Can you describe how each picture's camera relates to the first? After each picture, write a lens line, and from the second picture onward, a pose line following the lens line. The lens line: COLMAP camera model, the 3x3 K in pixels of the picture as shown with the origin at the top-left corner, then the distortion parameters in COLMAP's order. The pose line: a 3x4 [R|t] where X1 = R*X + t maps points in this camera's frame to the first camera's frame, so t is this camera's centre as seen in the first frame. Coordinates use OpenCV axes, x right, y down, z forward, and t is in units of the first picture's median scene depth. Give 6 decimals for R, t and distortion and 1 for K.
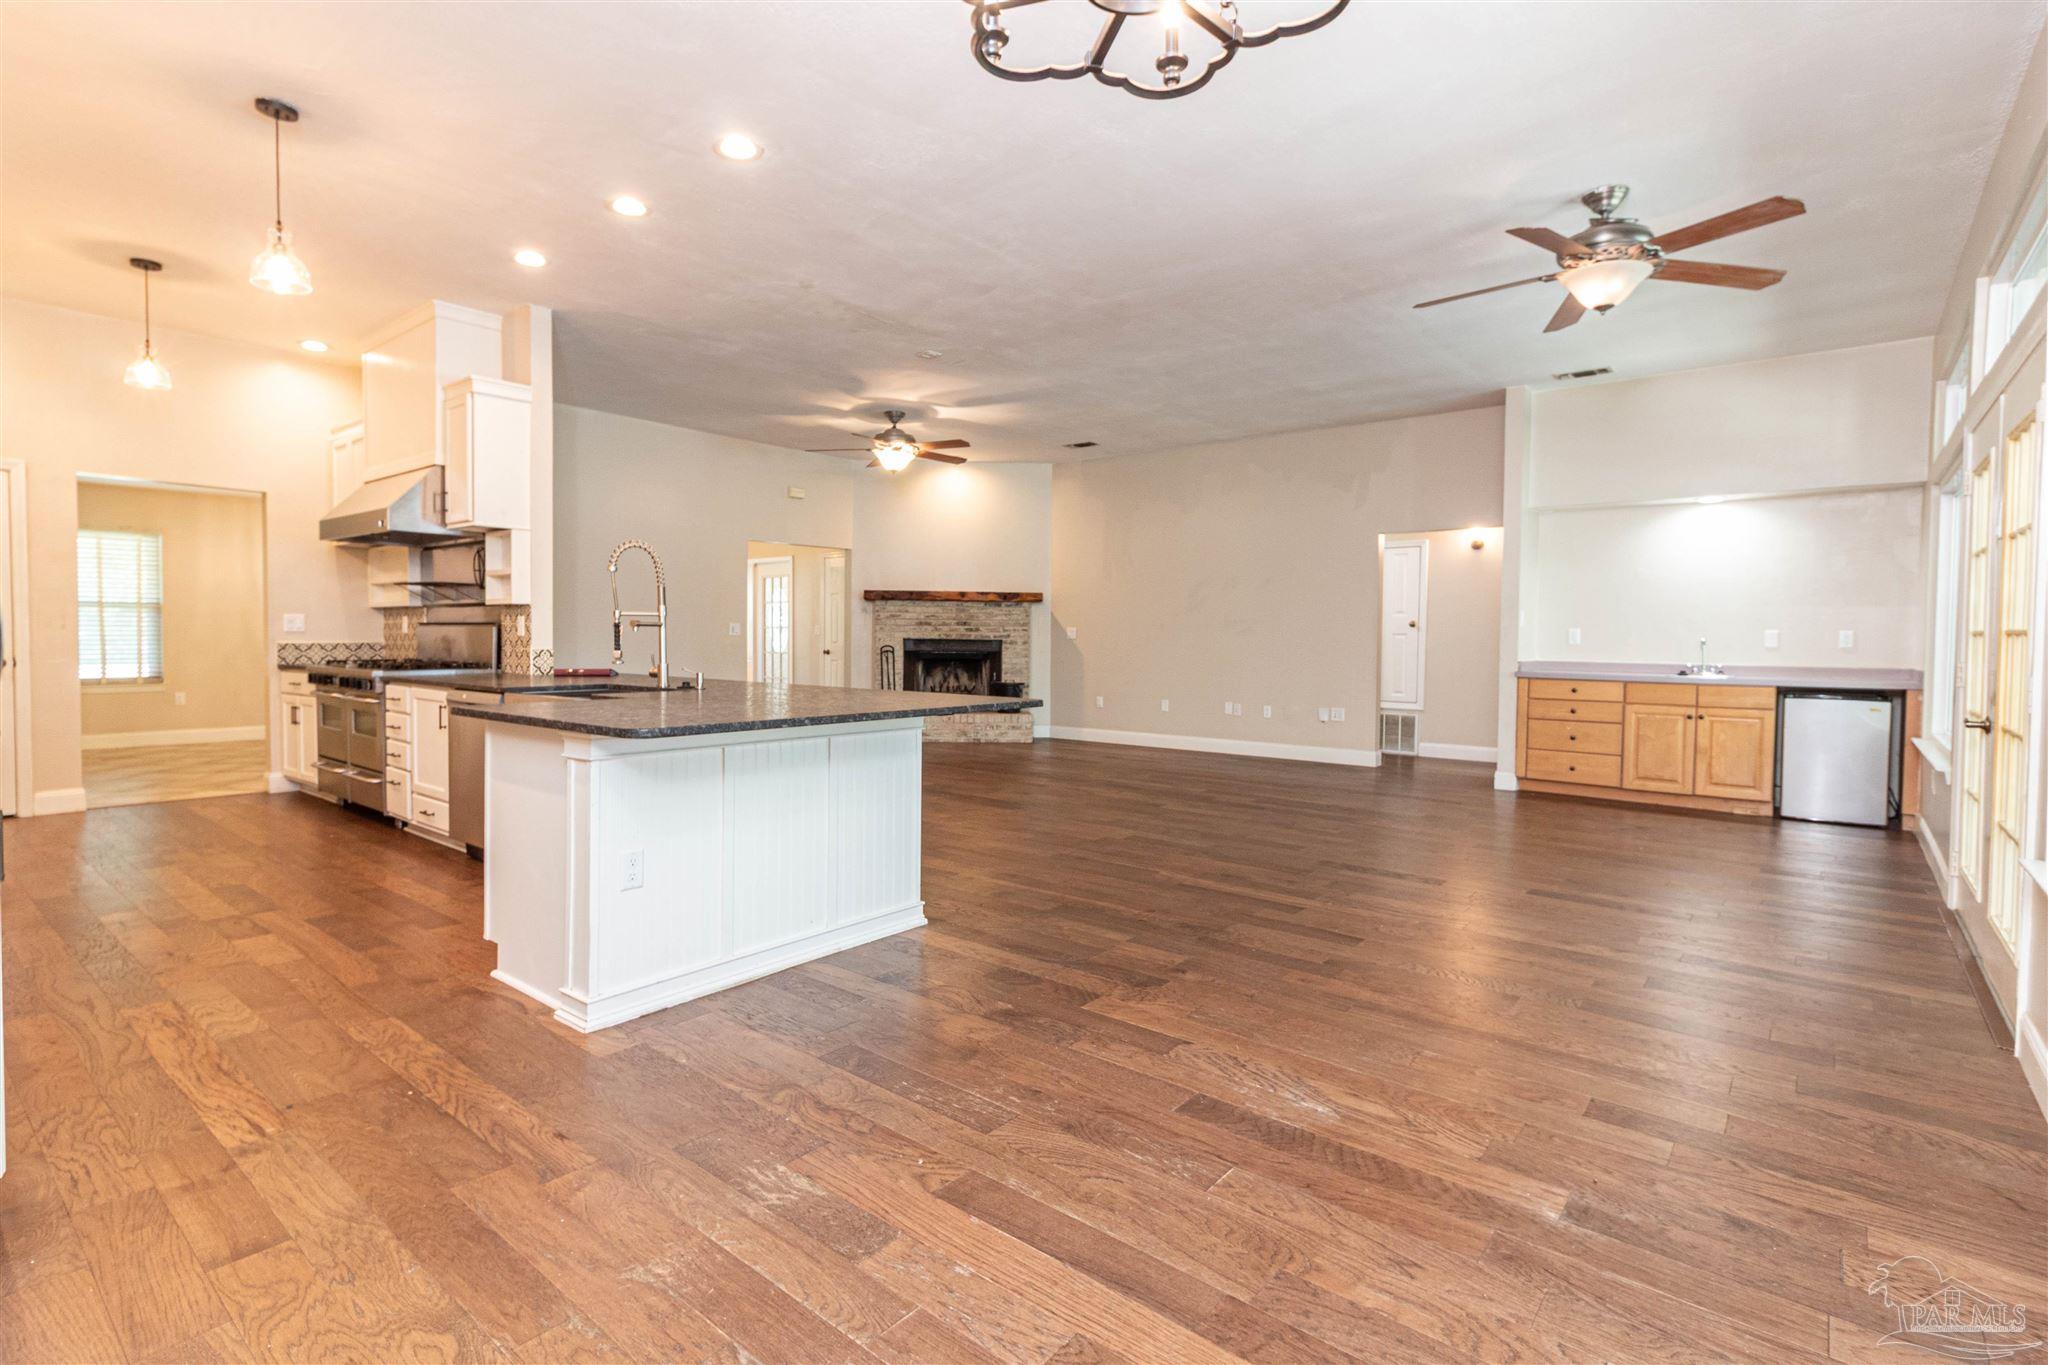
lens RADIAL K [[969.3, 0, 1013.6], [0, 969.3, 665.3], [0, 0, 1]] dist [0.005236, 0.000109]
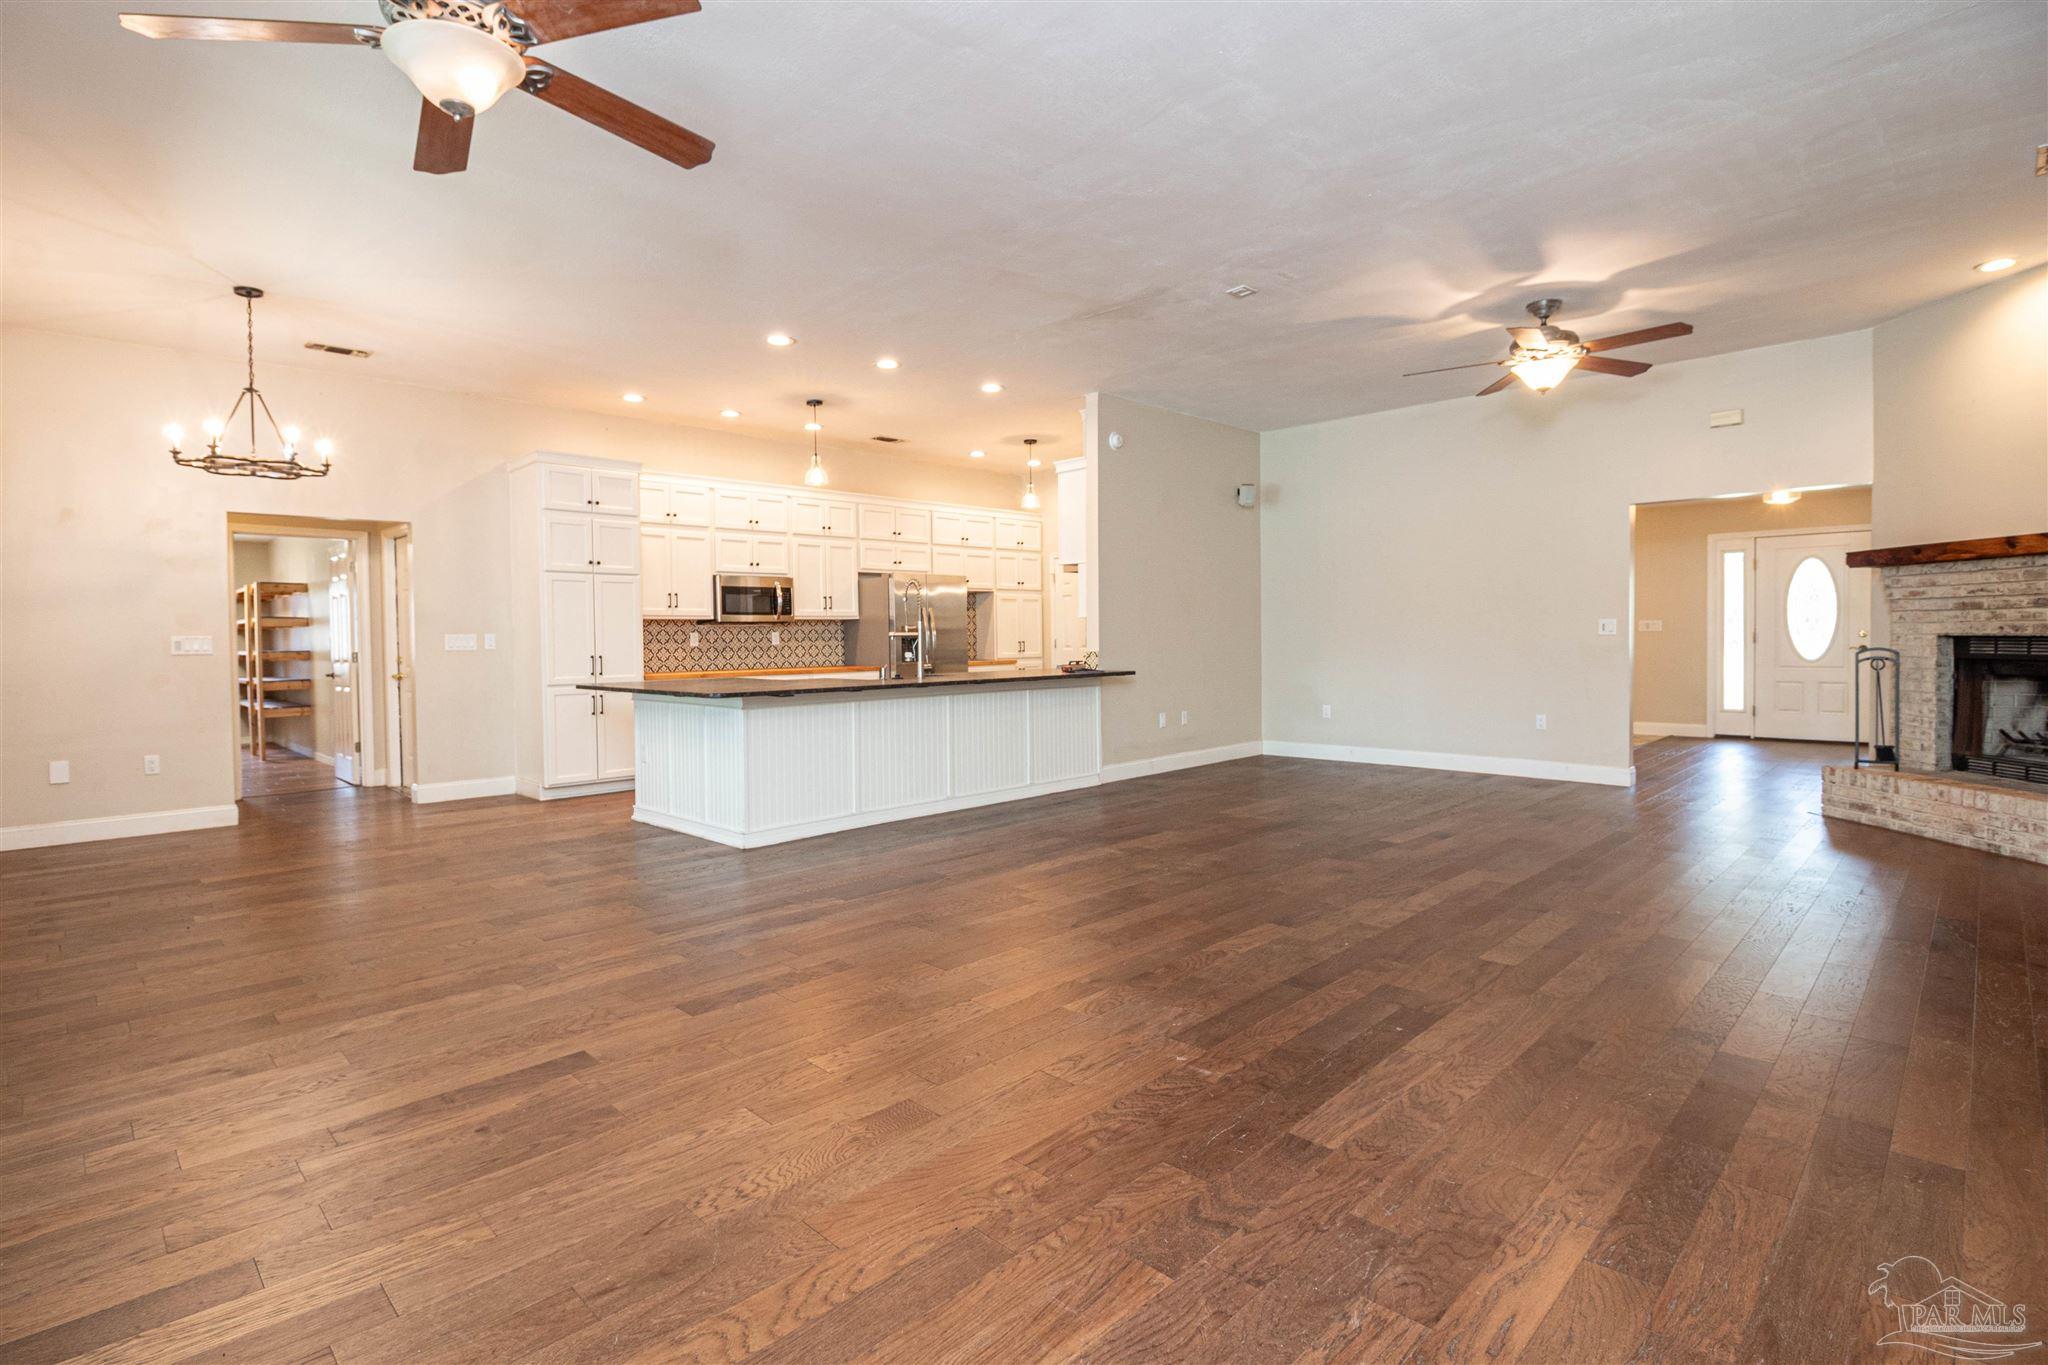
lens RADIAL K [[984.5, 0, 1015.7], [0, 984.5, 663.5], [0, 0, 1]] dist [0.002061, -0.014683]
pose [[-0.089132, 0.017460, -0.995867, 0.734301], [-0.018901, 0.999637, 0.019218, -0.020383], [0.995840, 0.020536, -0.088770, 0.864575]]
